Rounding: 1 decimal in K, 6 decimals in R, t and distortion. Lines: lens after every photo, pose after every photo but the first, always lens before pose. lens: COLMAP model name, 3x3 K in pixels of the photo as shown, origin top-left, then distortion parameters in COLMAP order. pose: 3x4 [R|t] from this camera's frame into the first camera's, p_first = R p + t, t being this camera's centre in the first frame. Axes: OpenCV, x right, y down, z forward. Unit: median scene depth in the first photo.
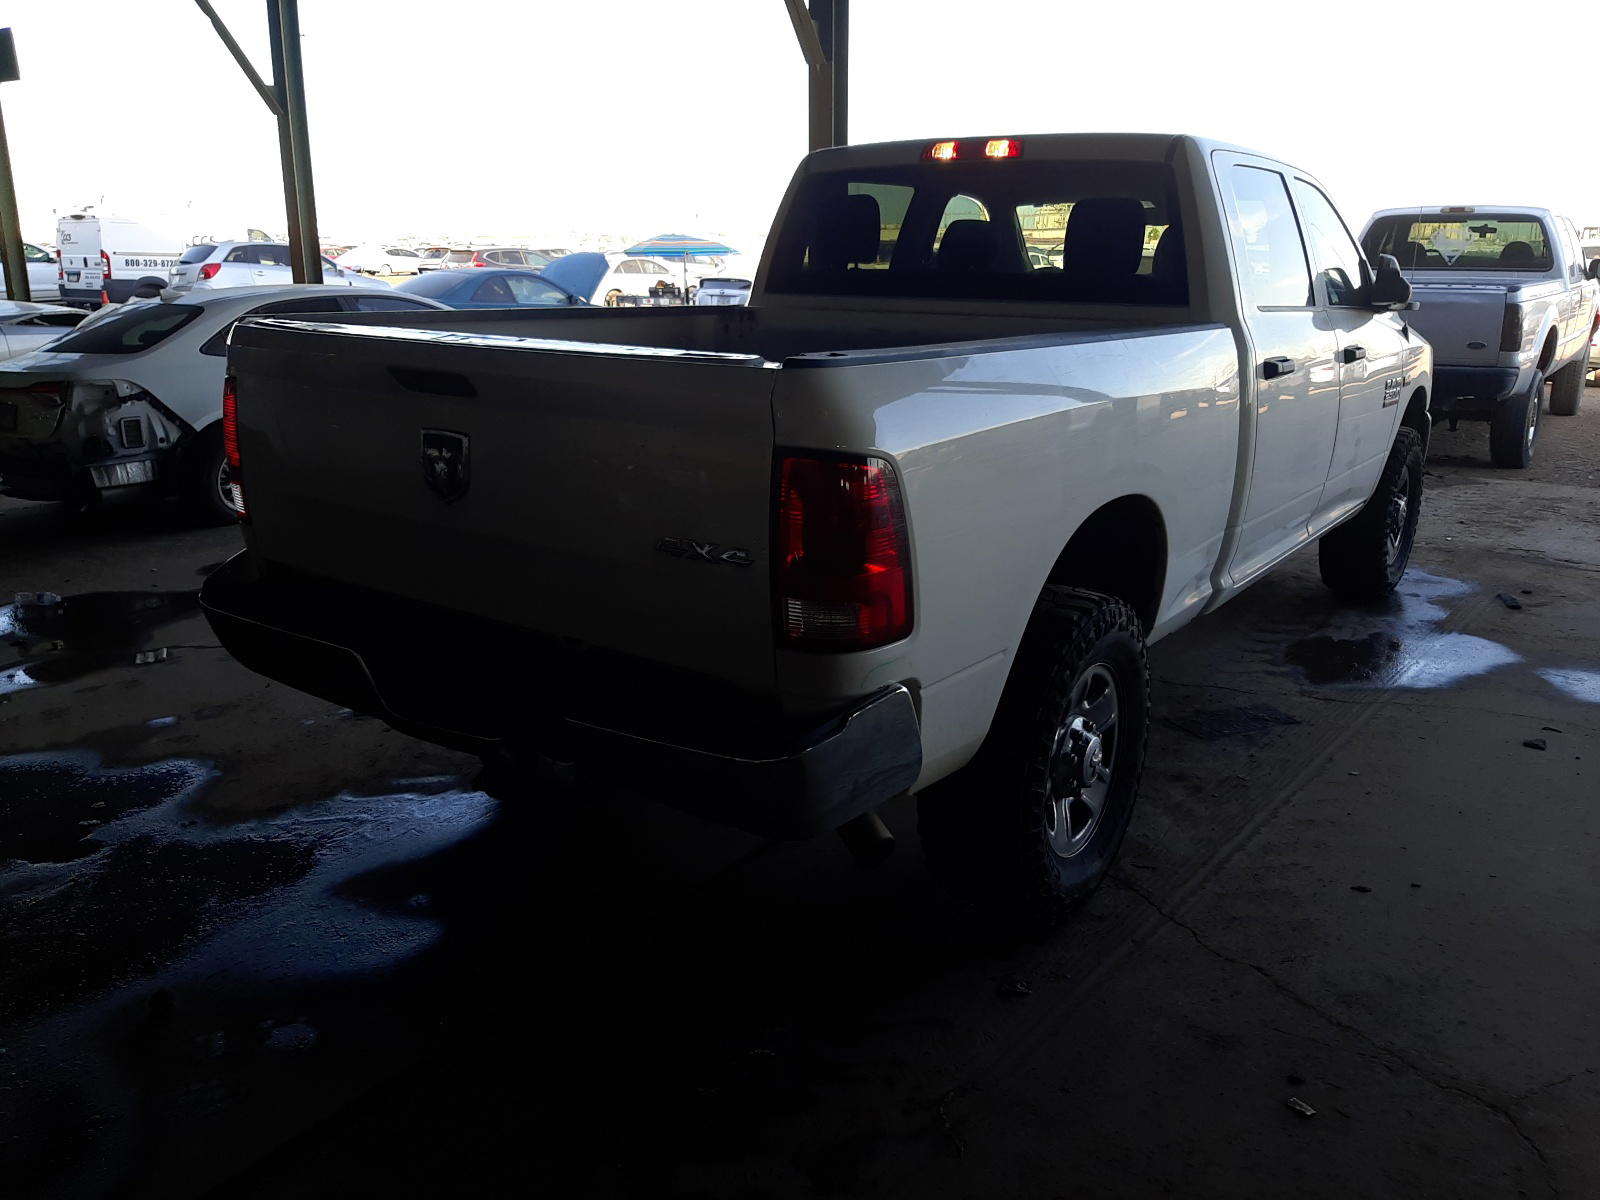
lens RADIAL K [[1255.2, 0, 804.9], [0, 1255.2, 595.0], [0, 0, 1]] dist [0.013737, -0.054298]
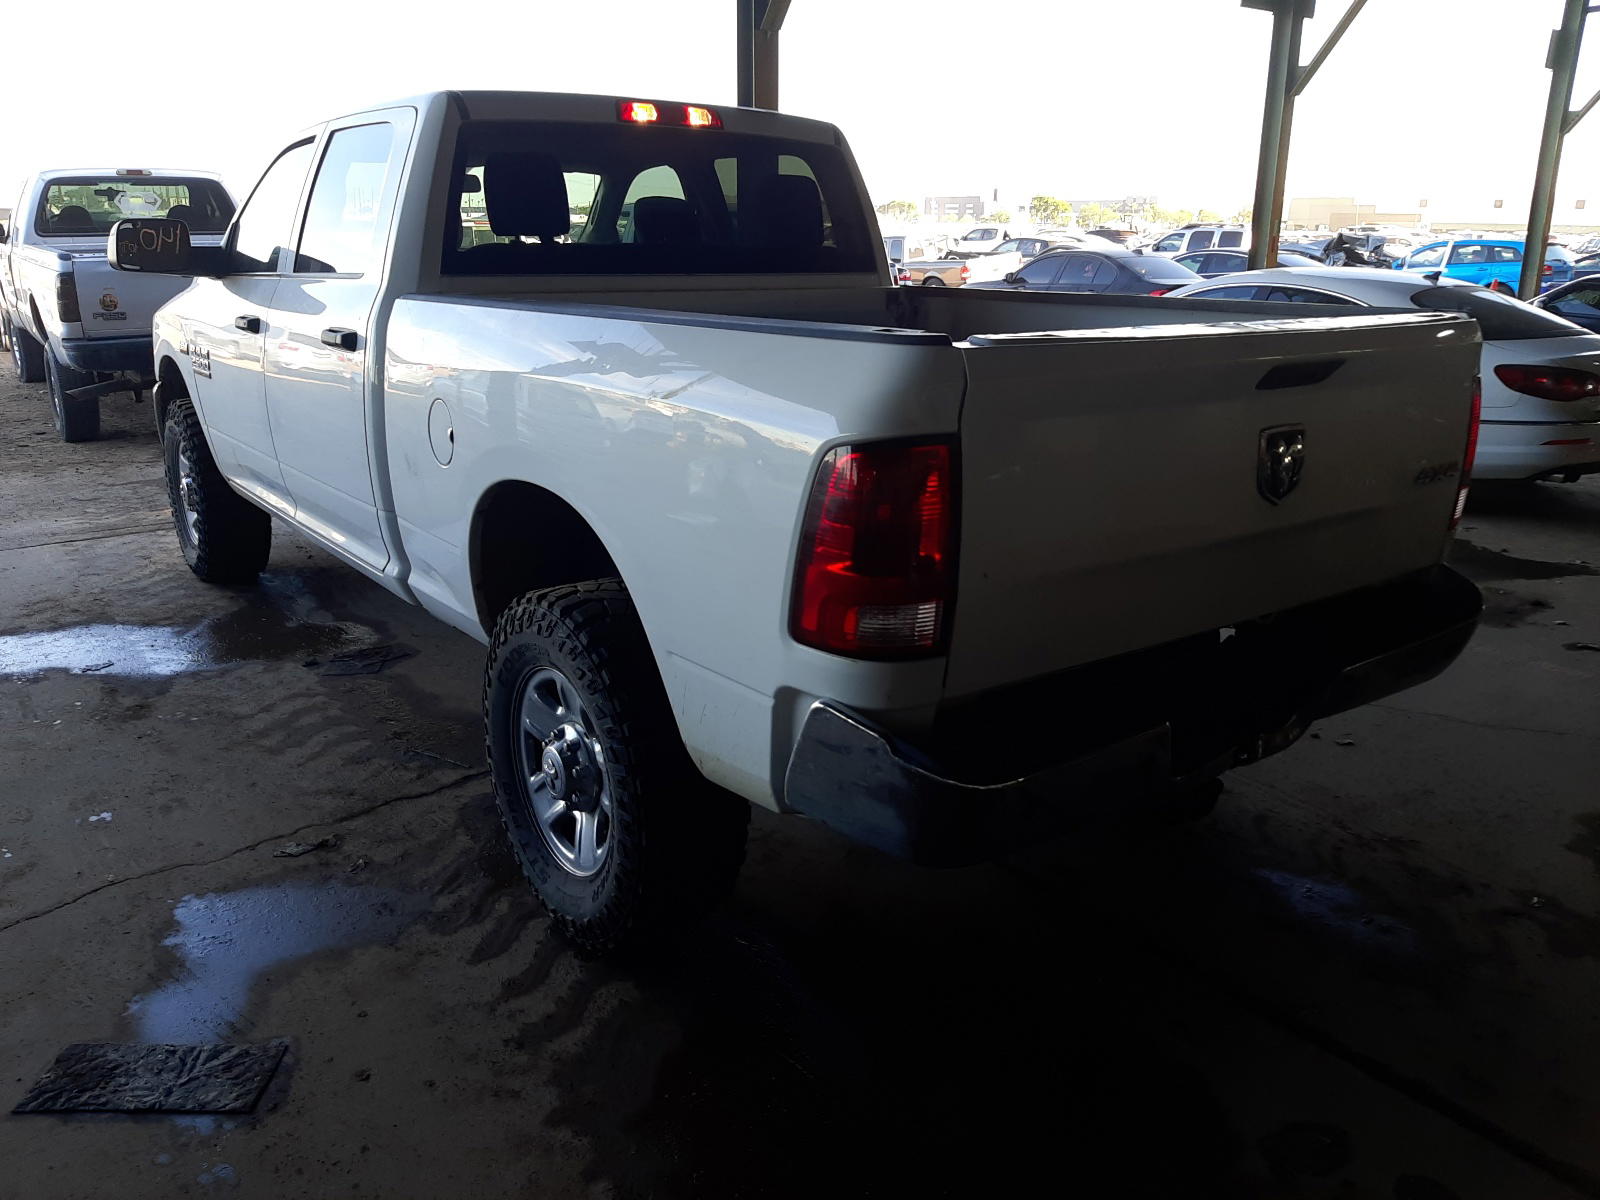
lens RADIAL K [[1255.2, 0, 786.9], [0, 1255.2, 599.8], [0, 0, 1]] dist [0.013737, -0.054298]
pose [[0.303563, -0.268755, 0.914123, -0.791893], [0.238289, 0.950322, 0.200266, -0.173239], [-0.922534, 0.157032, 0.352523, 0.633196]]
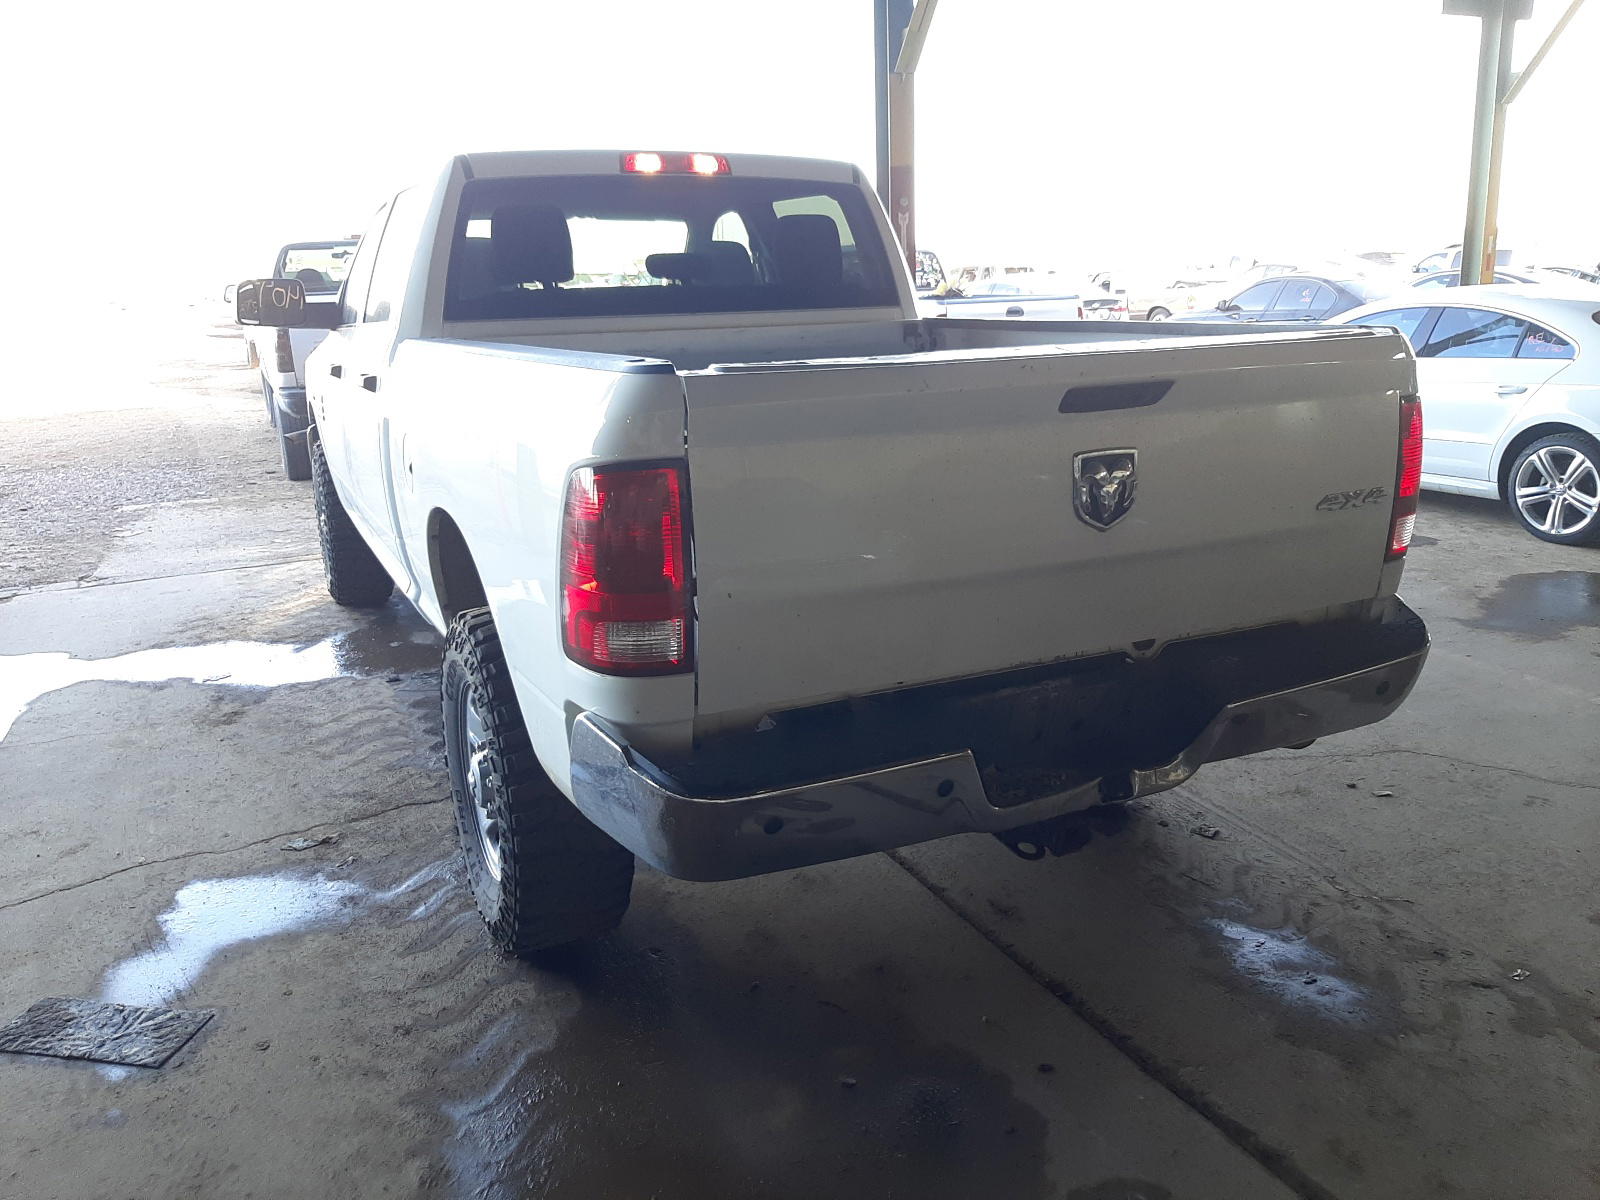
lens RADIAL K [[1255.2, 0, 776.9], [0, 1255.2, 598.2], [0, 0, 1]] dist [0.013737, -0.054298]
pose [[0.487853, -0.234672, 0.840790, -0.733902], [0.254342, 0.959608, 0.120258, -0.121737], [-0.835051, 0.155180, 0.527835, 0.454700]]
